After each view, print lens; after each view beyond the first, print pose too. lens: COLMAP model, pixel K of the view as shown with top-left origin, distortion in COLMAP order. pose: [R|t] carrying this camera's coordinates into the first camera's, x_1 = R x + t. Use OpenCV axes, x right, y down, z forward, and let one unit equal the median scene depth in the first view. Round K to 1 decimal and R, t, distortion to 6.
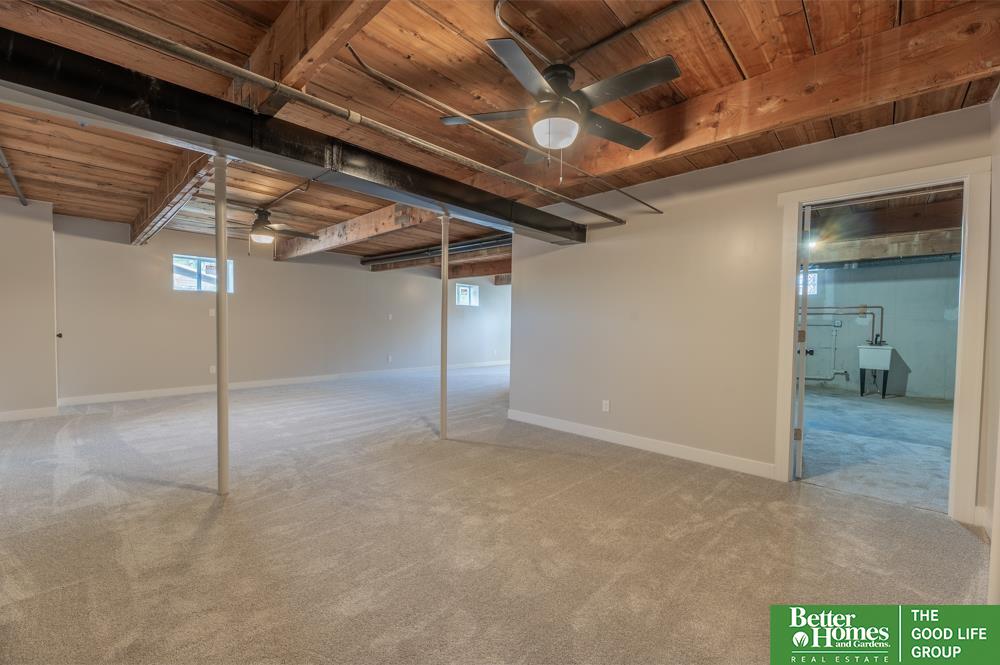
lens RADIAL K [[401.2, 0, 502.1], [0, 401.2, 331.6], [0, 0, 1]] dist [-0.001429, -0.002917]
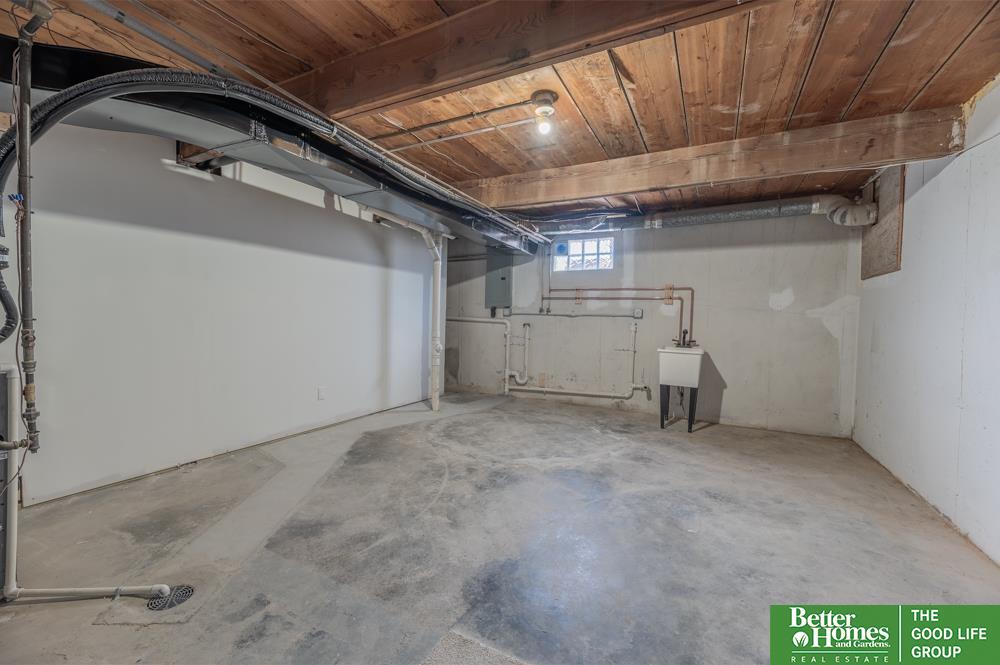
lens RADIAL K [[401.2, 0, 500.0], [0, 401.2, 331.1], [0, 0, 1]] dist [-0.001429, -0.002917]
pose [[0.963702, -0.000896, 0.266980, 0.470349], [-0.004088, 0.999828, 0.018114, -0.002093], [-0.266950, -0.018548, 0.963532, 0.448680]]
